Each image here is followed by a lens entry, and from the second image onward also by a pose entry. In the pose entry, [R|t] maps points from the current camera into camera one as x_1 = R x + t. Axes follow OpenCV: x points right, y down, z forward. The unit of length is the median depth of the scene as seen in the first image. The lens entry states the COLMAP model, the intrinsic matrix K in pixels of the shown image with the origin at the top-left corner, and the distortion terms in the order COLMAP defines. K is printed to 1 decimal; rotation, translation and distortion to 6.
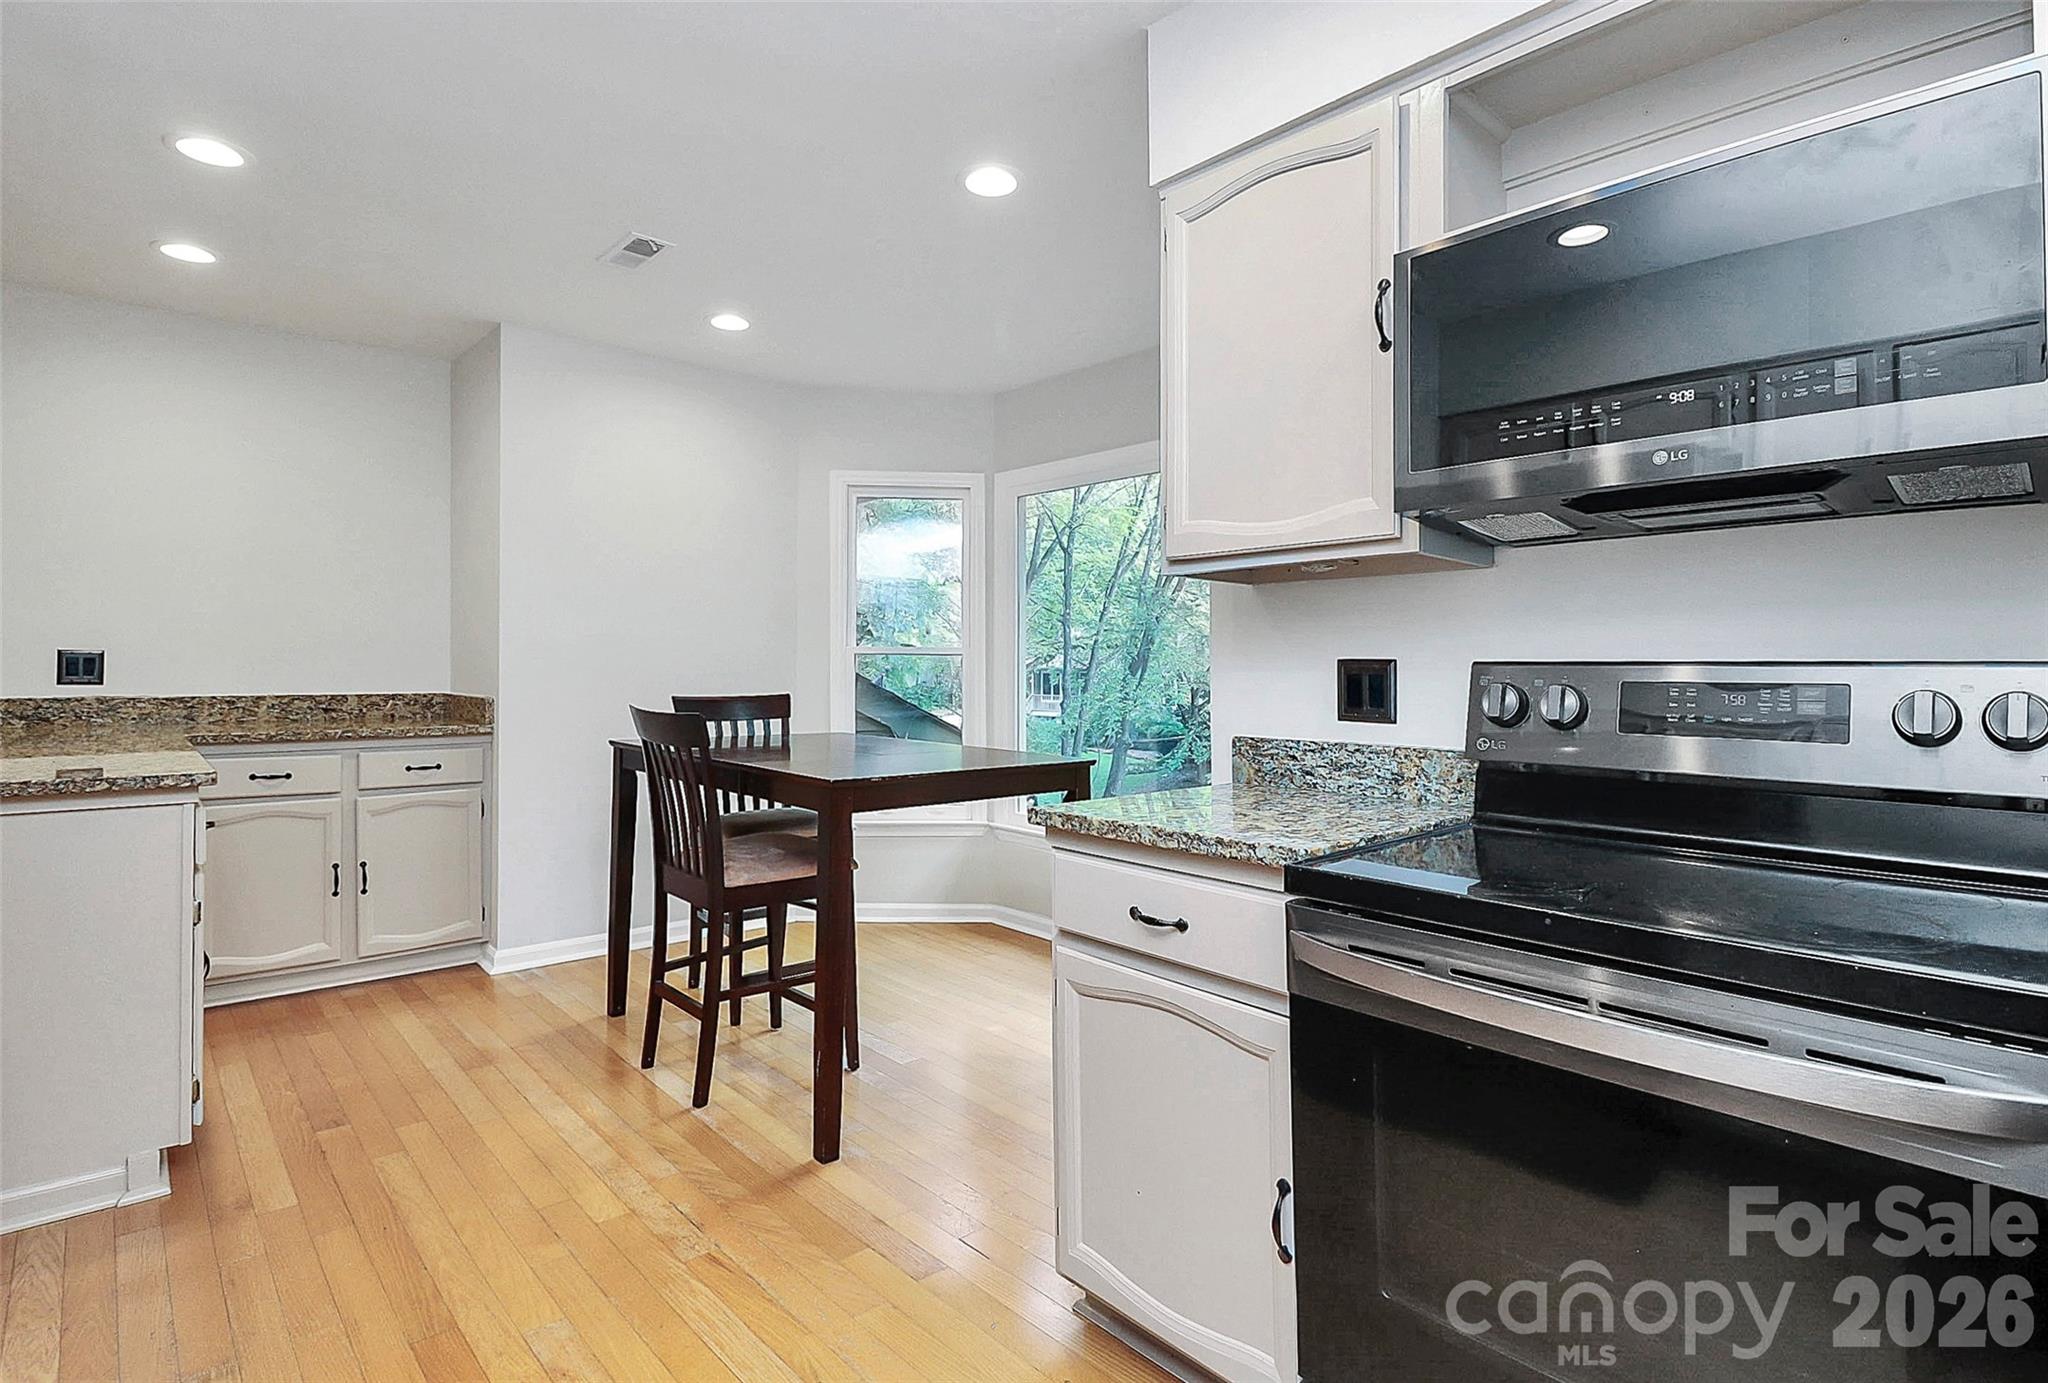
lens RADIAL K [[1020.0, 0, 1024.0], [0, 1020.0, 691.5], [0, 0, 1]] dist [0.001591, -0.018660]
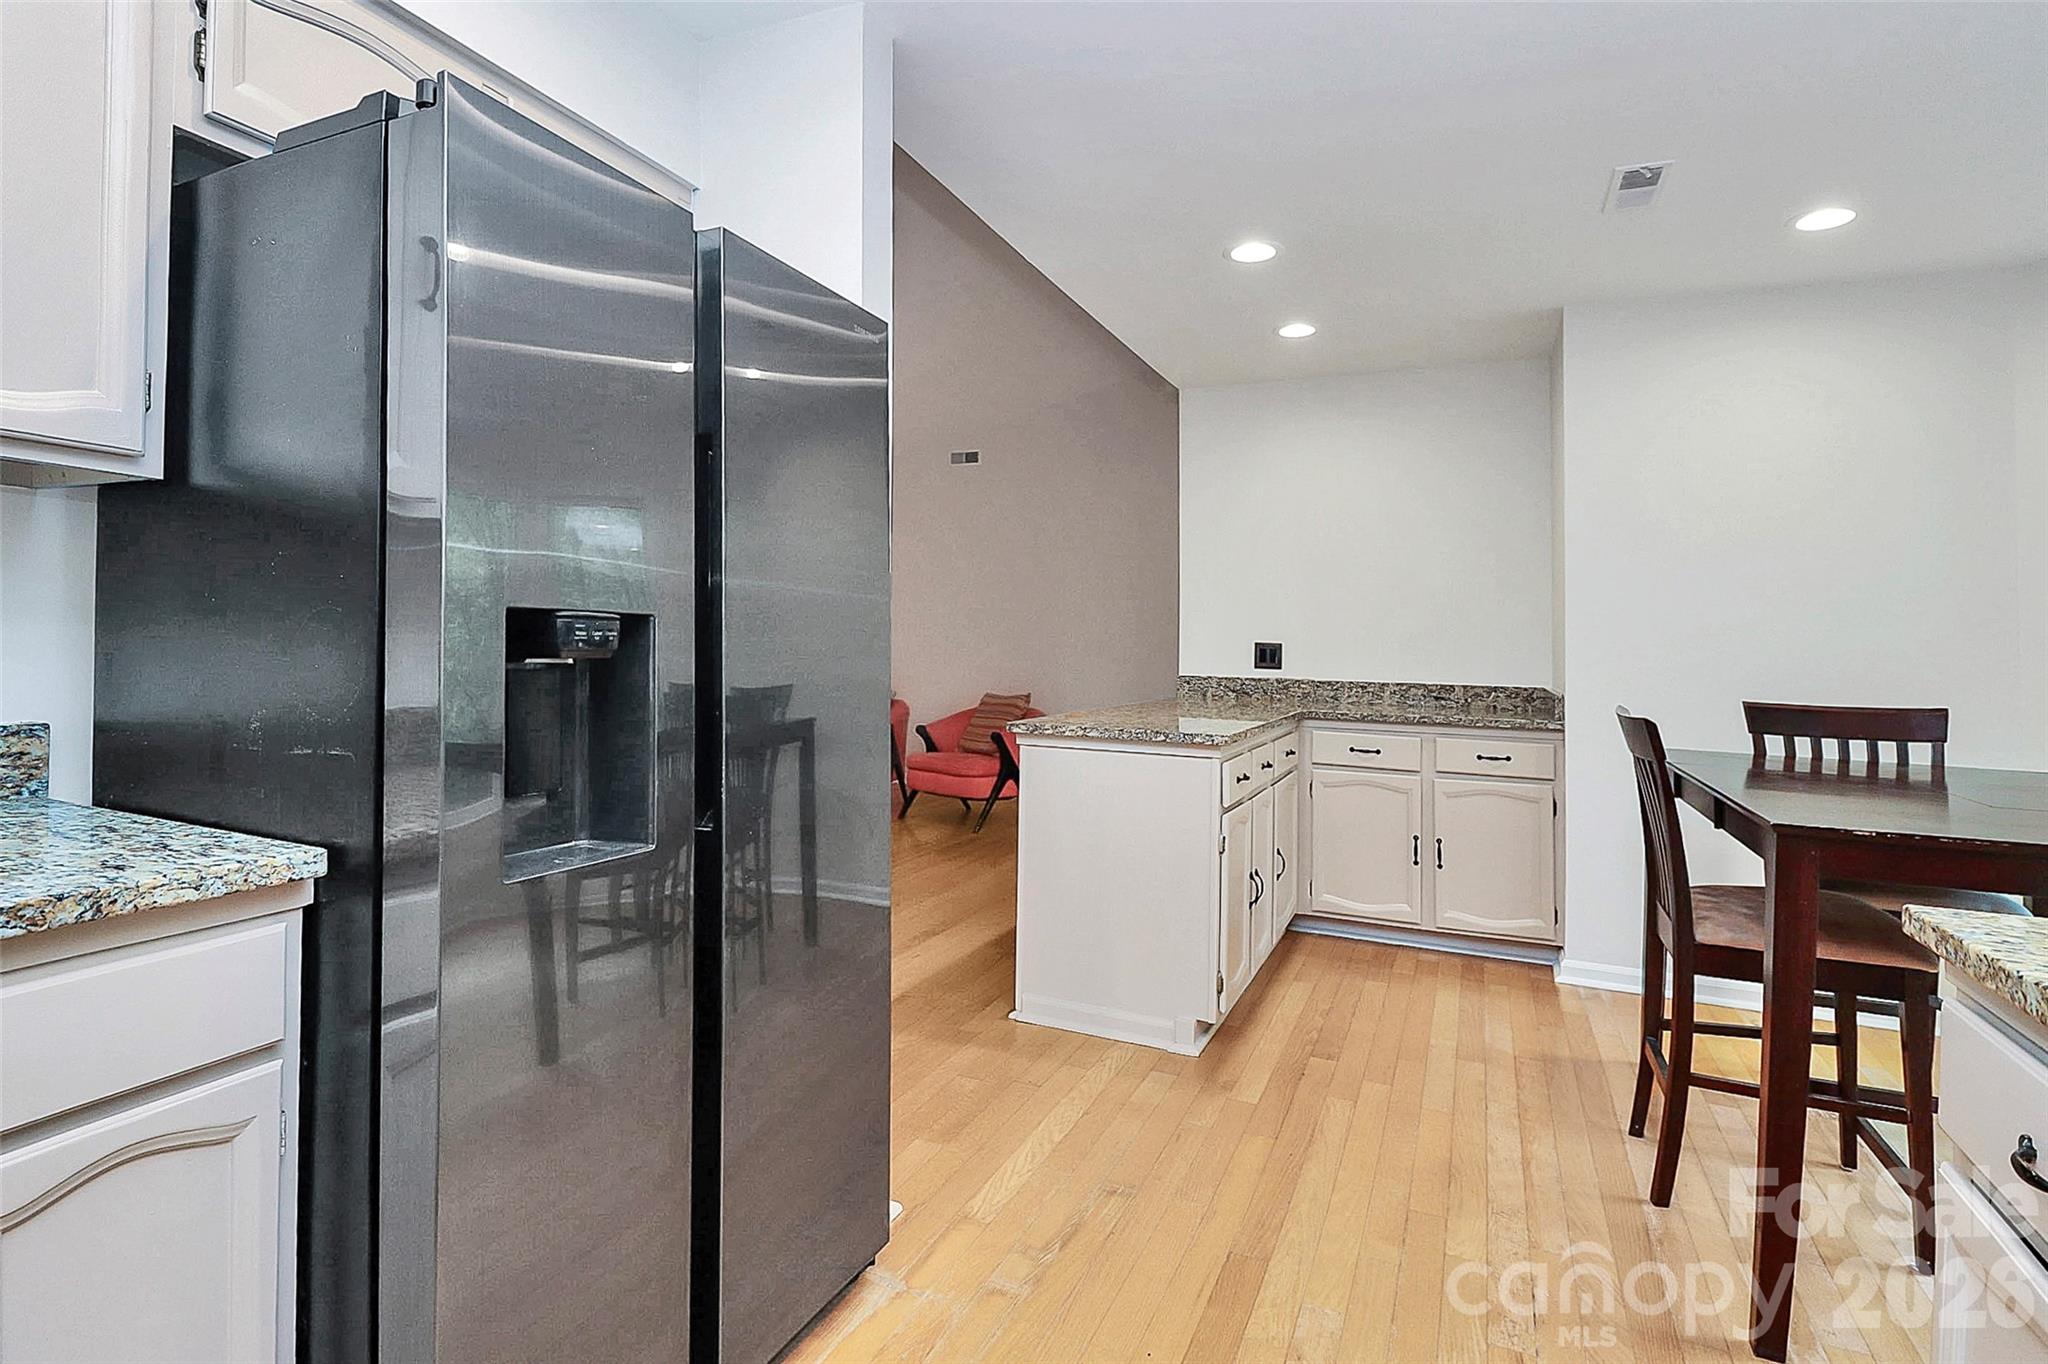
lens RADIAL K [[1017.7, 0, 1016.0], [0, 1017.7, 655.3], [0, 0, 1]] dist [0.001613, -0.009871]
pose [[0.399106, 0.012634, -0.916818, 0.169940], [-0.045164, 0.998962, -0.005895, -0.001189], [0.915792, 0.043760, 0.399262, 0.152687]]
